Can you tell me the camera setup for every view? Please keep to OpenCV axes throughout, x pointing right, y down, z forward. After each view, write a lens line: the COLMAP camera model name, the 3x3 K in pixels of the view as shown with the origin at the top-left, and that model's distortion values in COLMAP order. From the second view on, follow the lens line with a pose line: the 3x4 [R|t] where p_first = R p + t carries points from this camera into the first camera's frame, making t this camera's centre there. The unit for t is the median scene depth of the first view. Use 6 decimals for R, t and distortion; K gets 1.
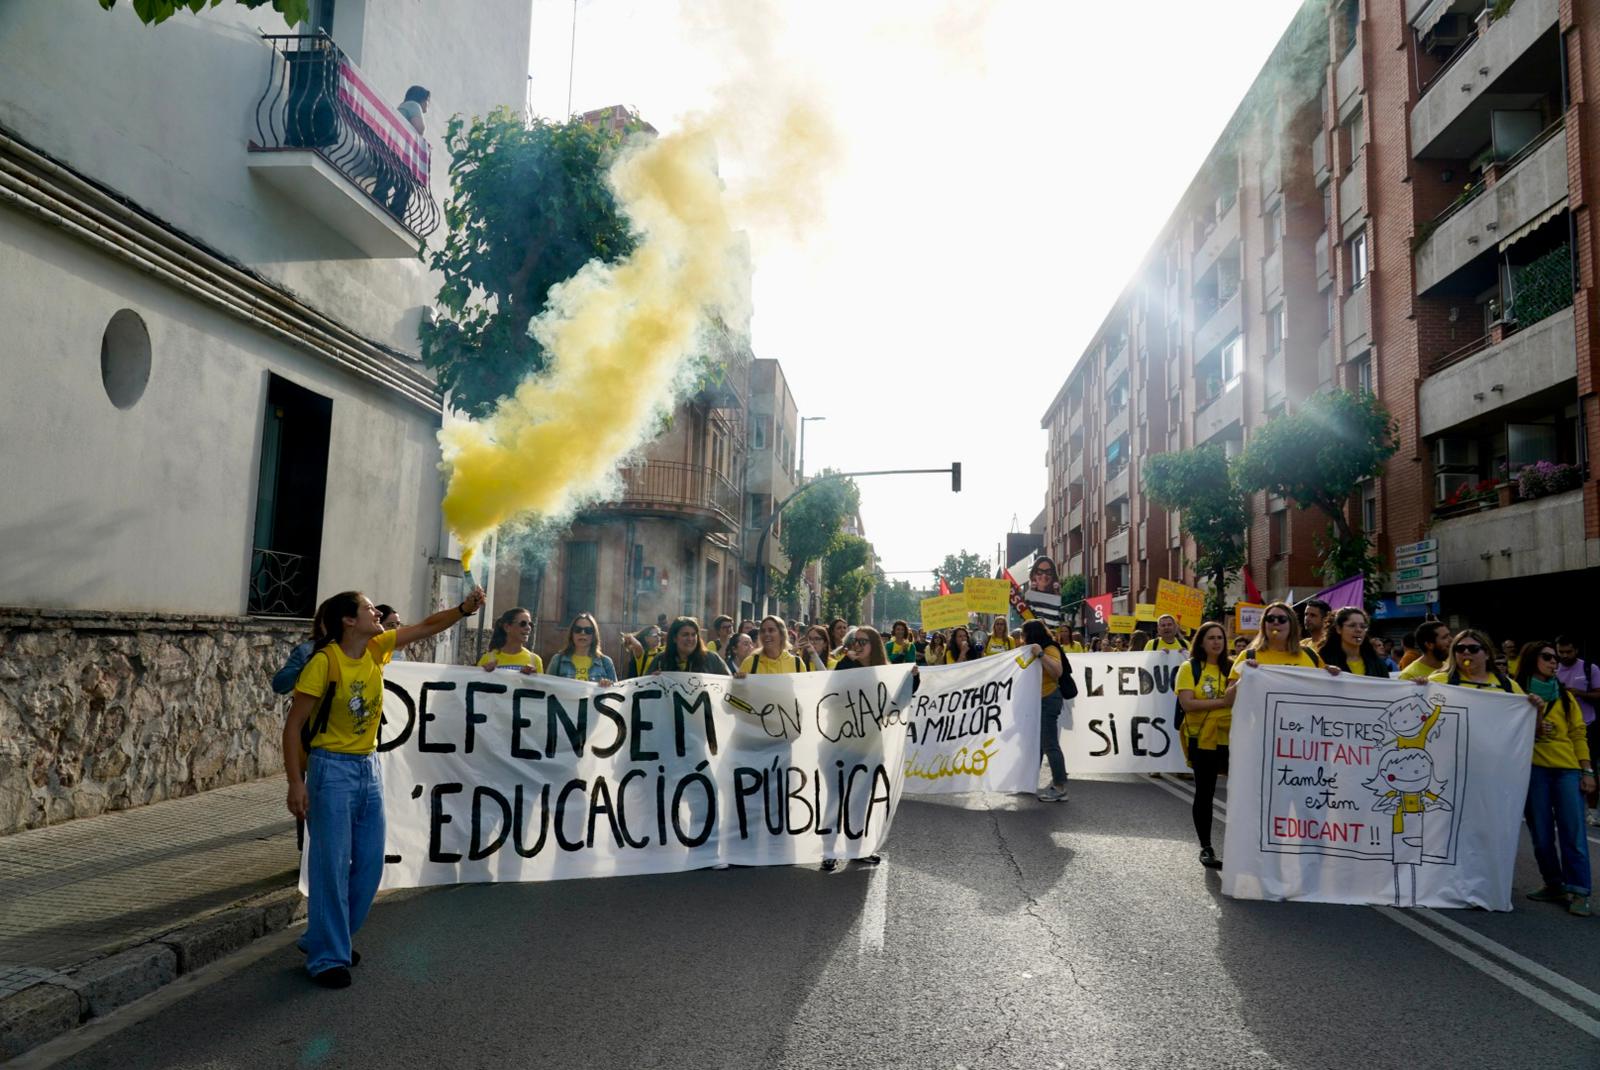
lens RADIAL K [[1080.6, 0, 800.0], [0, 1080.6, 535.0], [0, 0, 1]] dist [-0.035834, 0.021453]
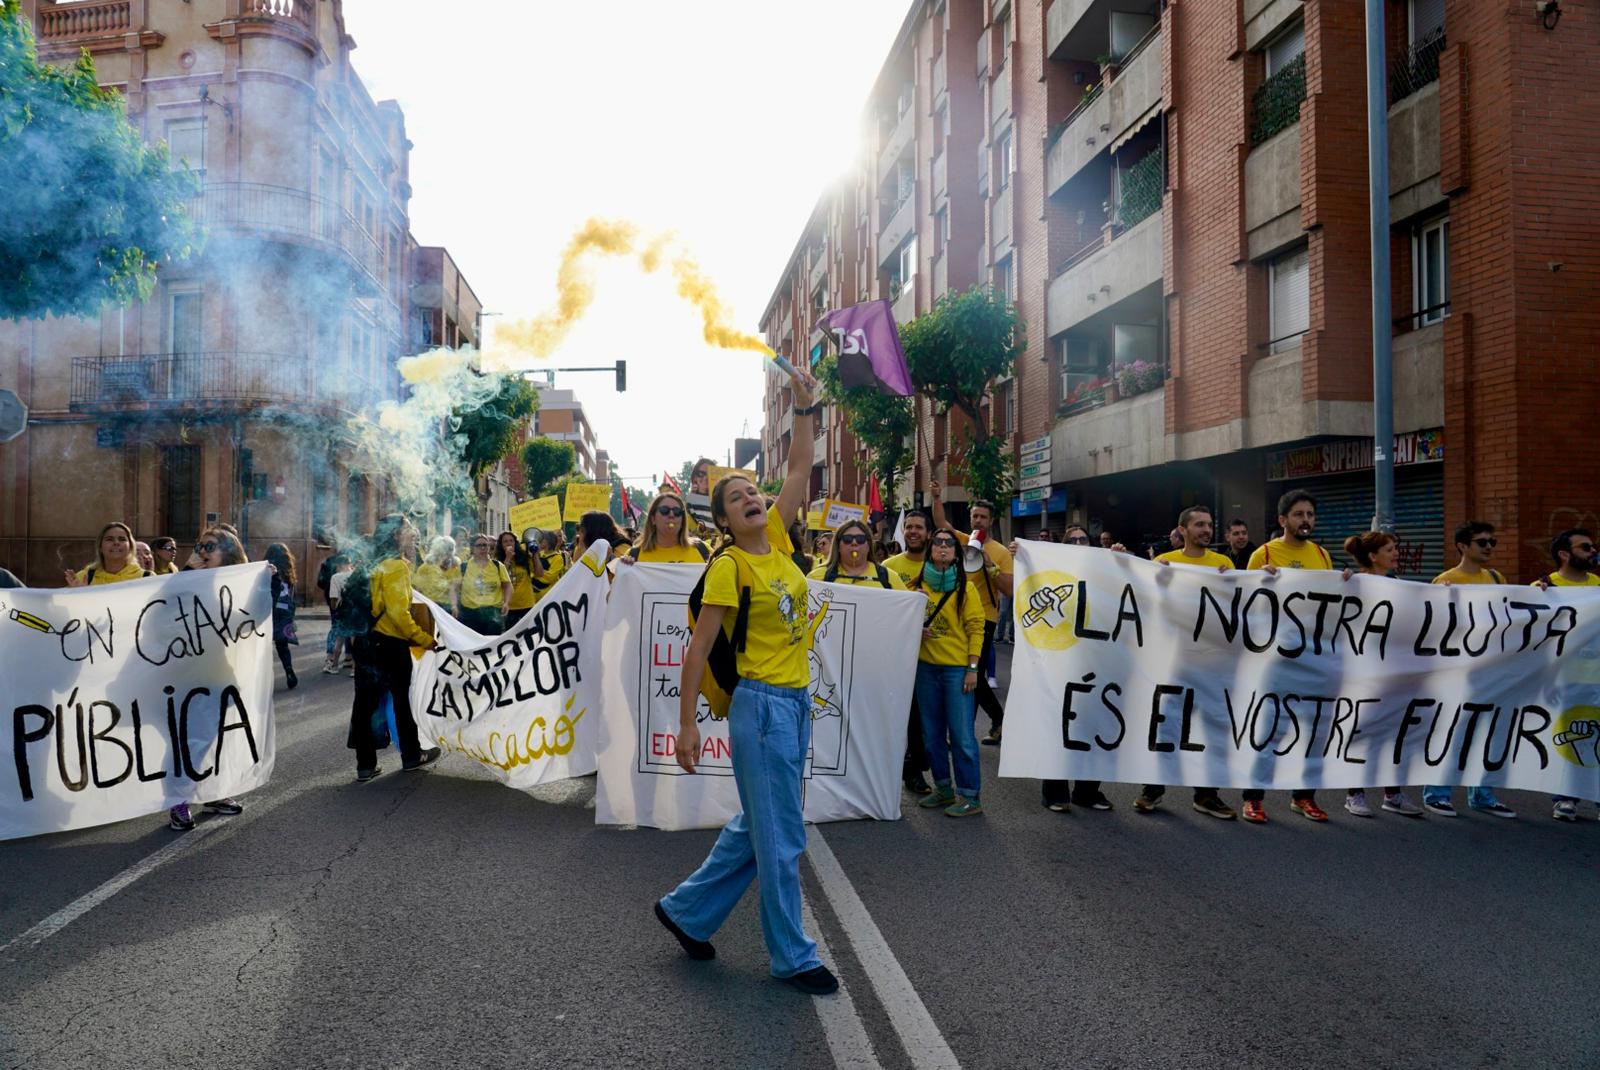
lens RADIAL K [[1080.6, 0, 800.0], [0, 1080.6, 535.0], [0, 0, 1]] dist [-0.035834, 0.021453]
pose [[0.973633, -0.022733, 0.226983, 0.112976], [0.003271, 0.996311, 0.085754, 0.007685], [-0.228095, -0.082751, 0.970116, 0.038915]]
